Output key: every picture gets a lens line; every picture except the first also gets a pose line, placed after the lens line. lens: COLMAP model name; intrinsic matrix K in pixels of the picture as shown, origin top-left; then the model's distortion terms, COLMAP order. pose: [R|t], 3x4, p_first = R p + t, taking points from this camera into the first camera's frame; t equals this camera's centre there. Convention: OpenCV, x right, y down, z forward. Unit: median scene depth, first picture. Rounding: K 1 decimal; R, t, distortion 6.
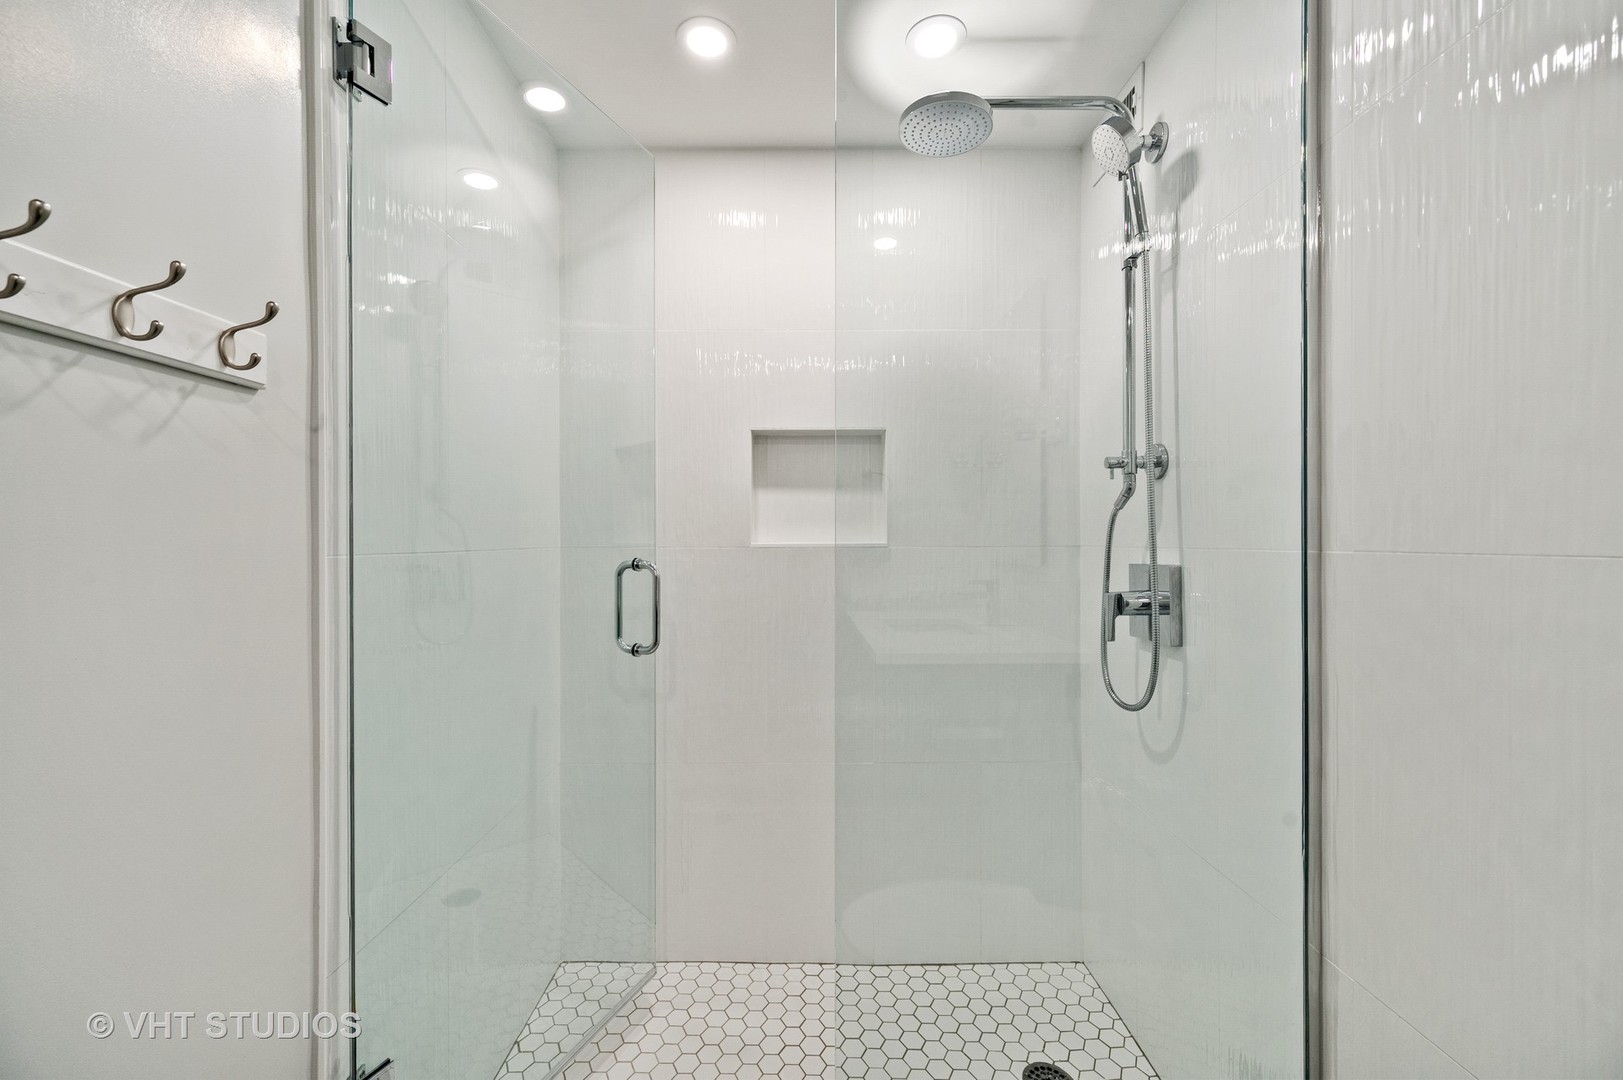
lens RADIAL K [[641.7, 0, 807.8], [0, 641.7, 543.8], [0, 0, 1]] dist [-0.002964, 0.001005]
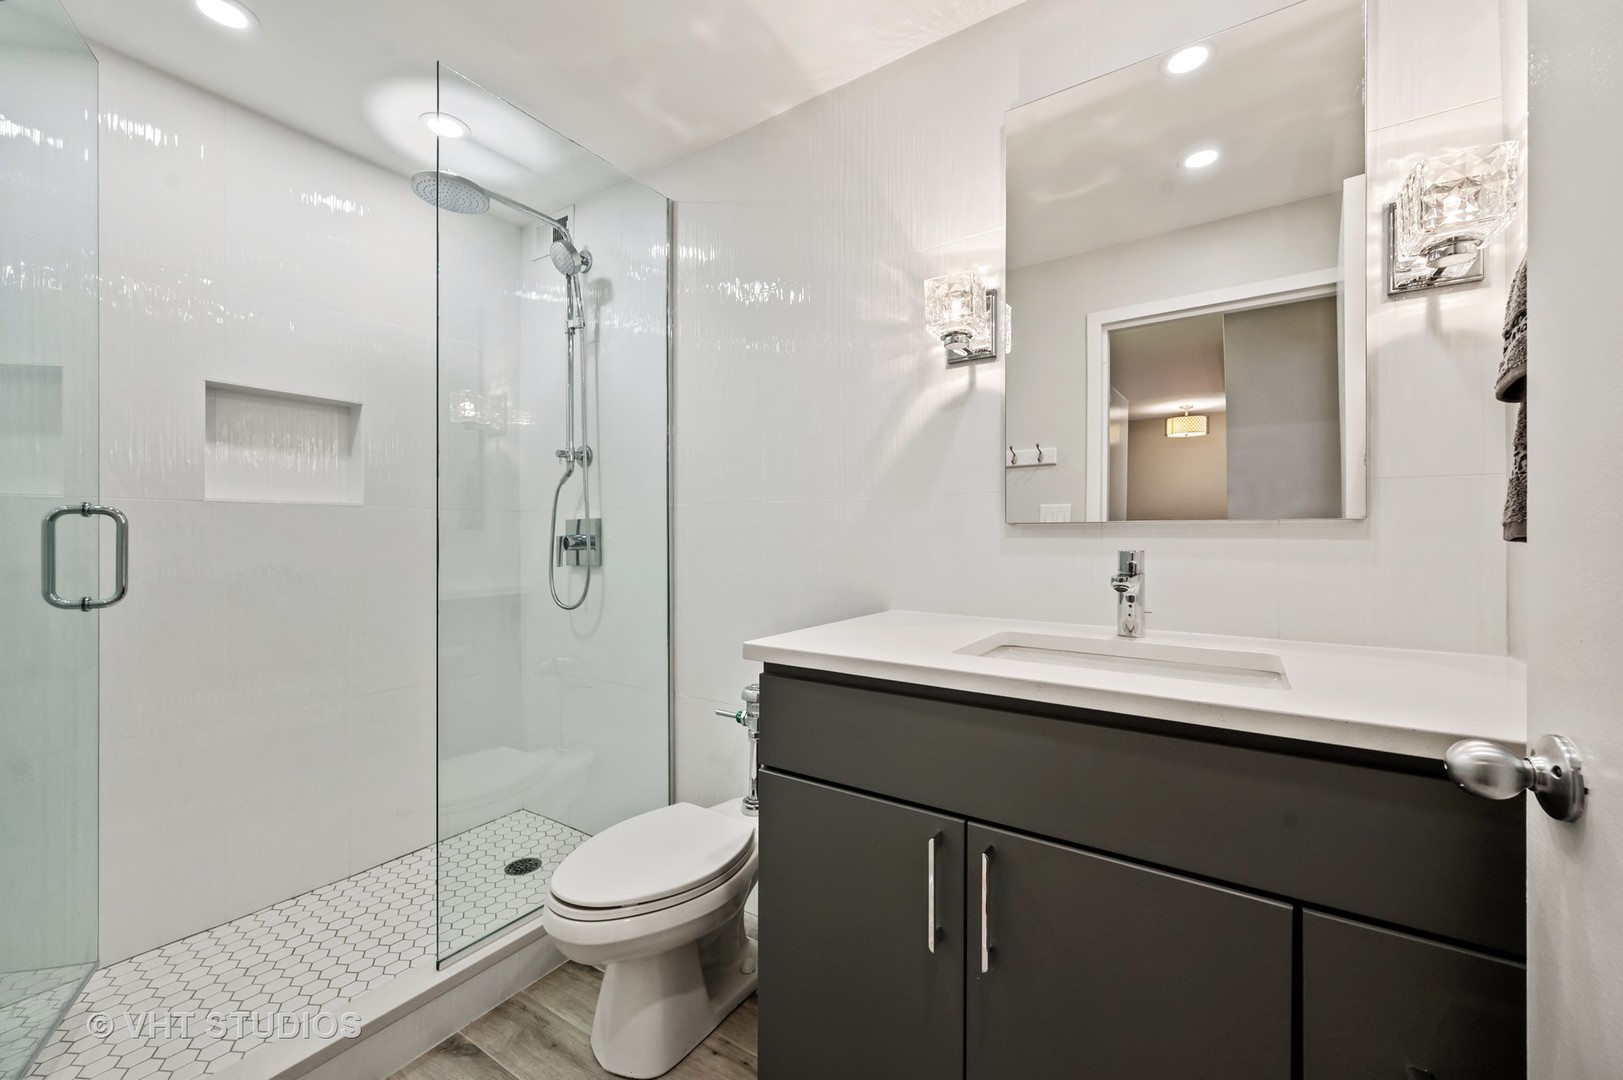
lens RADIAL K [[641.7, 0, 811.6], [0, 641.7, 537.7], [0, 0, 1]] dist [-0.002964, 0.001005]
pose [[0.551682, -0.002617, 0.834051, -0.455865], [0.003819, 0.999993, 0.000611, 0.075152], [-0.834046, 0.002848, 0.551687, -0.351449]]
